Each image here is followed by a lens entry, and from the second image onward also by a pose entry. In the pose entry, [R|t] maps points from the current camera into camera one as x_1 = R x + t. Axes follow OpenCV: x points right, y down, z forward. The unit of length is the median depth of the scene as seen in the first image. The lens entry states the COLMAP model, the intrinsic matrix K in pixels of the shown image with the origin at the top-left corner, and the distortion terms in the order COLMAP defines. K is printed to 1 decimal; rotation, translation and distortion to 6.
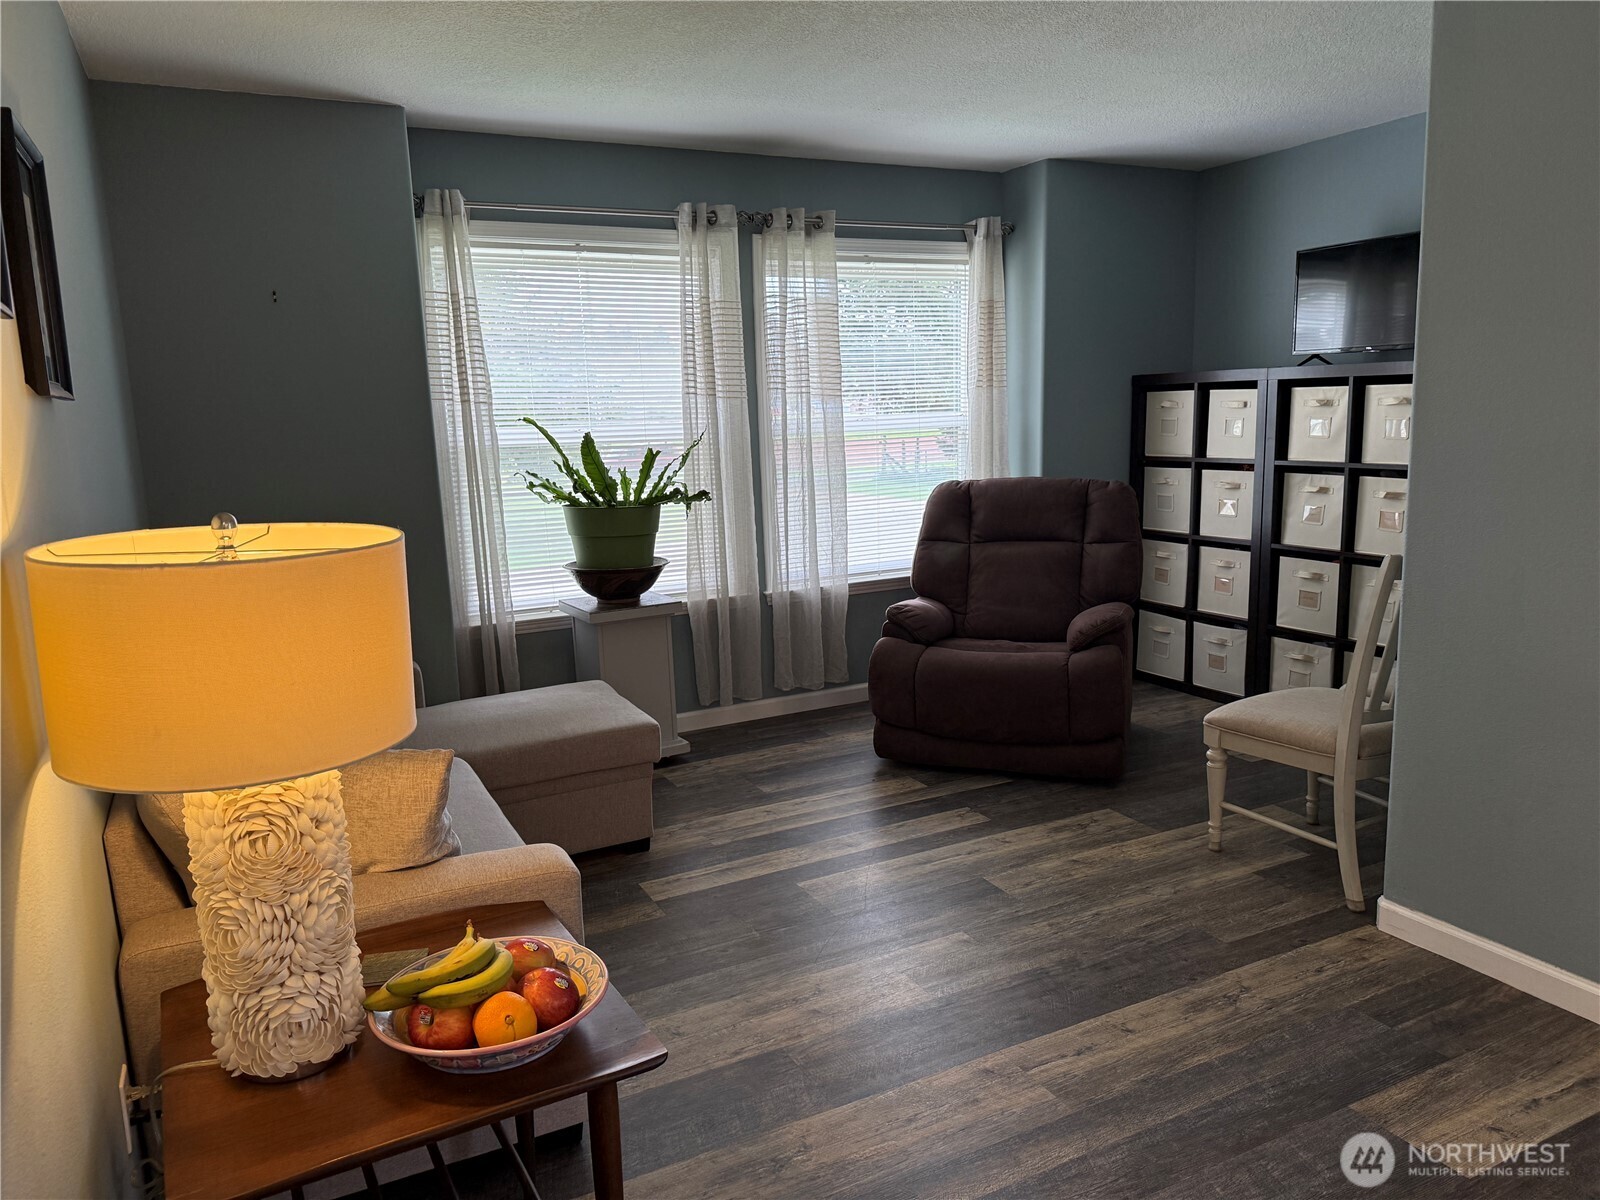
lens RADIAL K [[1117.3, 0, 799.7], [0, 1117.3, 614.9], [0, 0, 1]] dist [0.051118, -0.067233]
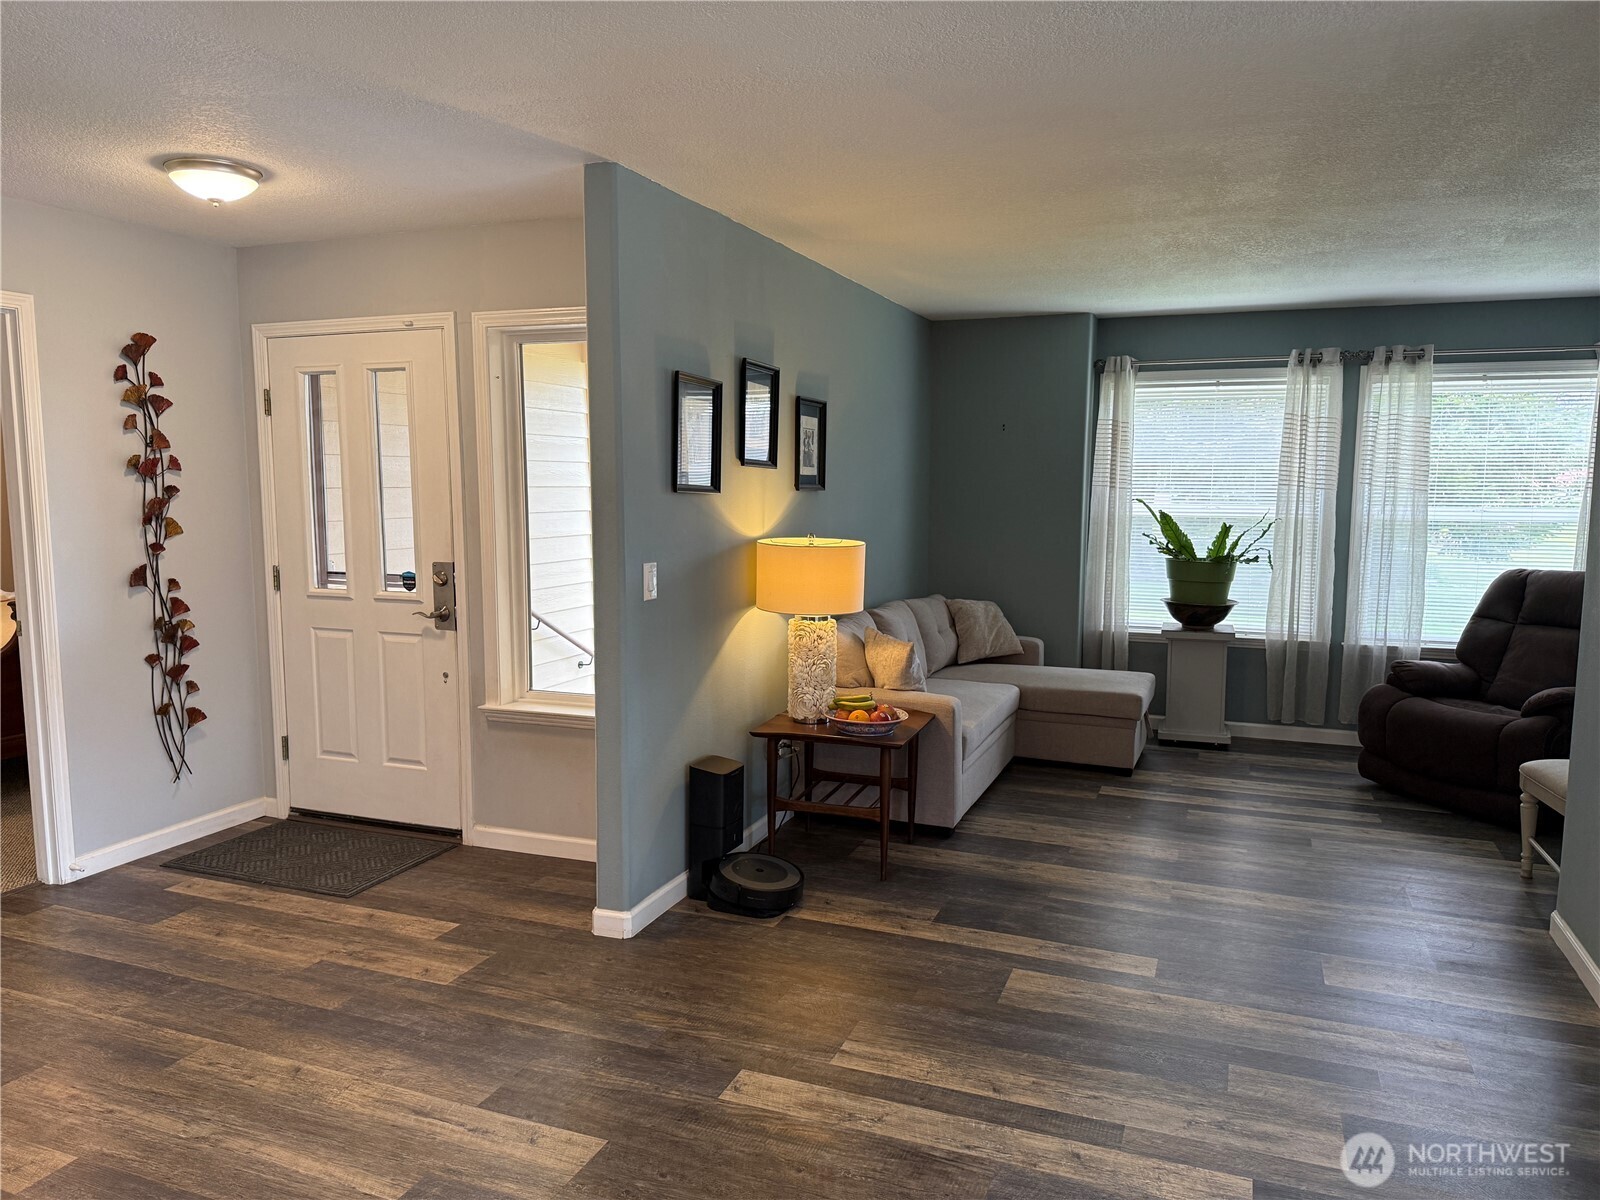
lens RADIAL K [[1117.3, 0, 785.4], [0, 1117.3, 608.2], [0, 0, 1]] dist [0.051118, -0.067233]
pose [[0.656768, 0.124129, -0.743806, 0.558656], [-0.162657, 0.986459, 0.021000, 0.018734], [0.736341, 0.107193, 0.668065, -0.349641]]
